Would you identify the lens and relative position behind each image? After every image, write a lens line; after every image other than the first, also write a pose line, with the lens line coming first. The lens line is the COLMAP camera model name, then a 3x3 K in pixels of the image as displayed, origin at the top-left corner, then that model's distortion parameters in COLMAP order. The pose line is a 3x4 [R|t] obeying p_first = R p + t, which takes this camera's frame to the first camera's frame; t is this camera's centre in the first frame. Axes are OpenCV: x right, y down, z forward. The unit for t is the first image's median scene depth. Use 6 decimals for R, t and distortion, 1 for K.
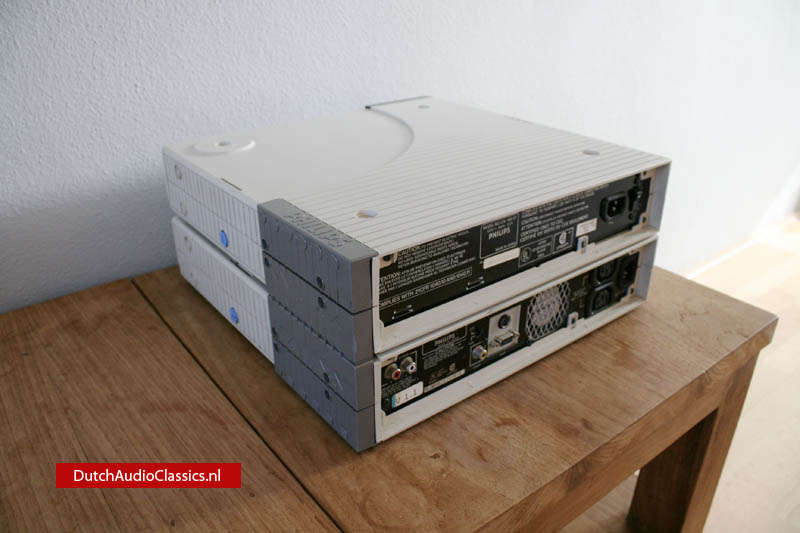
lens RADIAL K [[639.2, 0, 400.0], [0, 639.2, 266.5], [0, 0, 1]] dist [-0.002011, 0.003462]
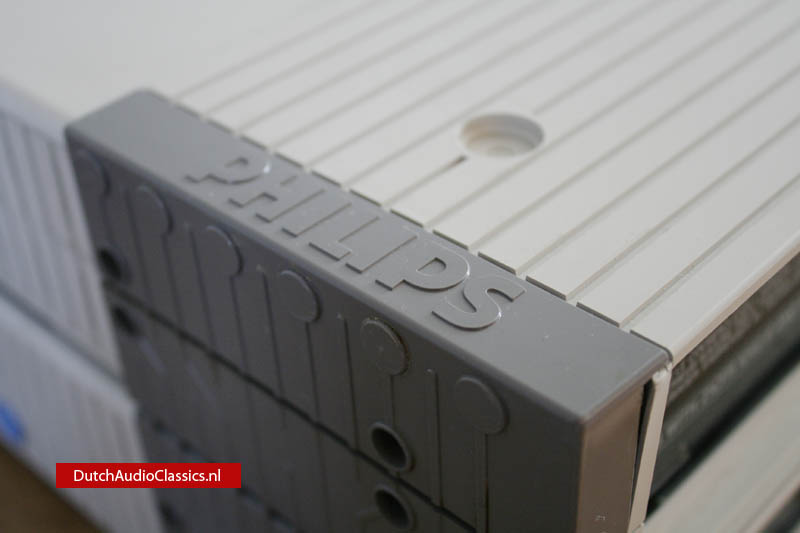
lens RADIAL K [[1239.3, 0, 400.0], [0, 1239.3, 266.5], [0, 0, 1]] dist [-0.016909, 0.011145]
pose [[0.988606, -0.121998, 0.088171, -0.142493], [0.104363, 0.977640, 0.182558, -0.121877], [-0.108471, -0.171277, 0.979234, 0.491679]]
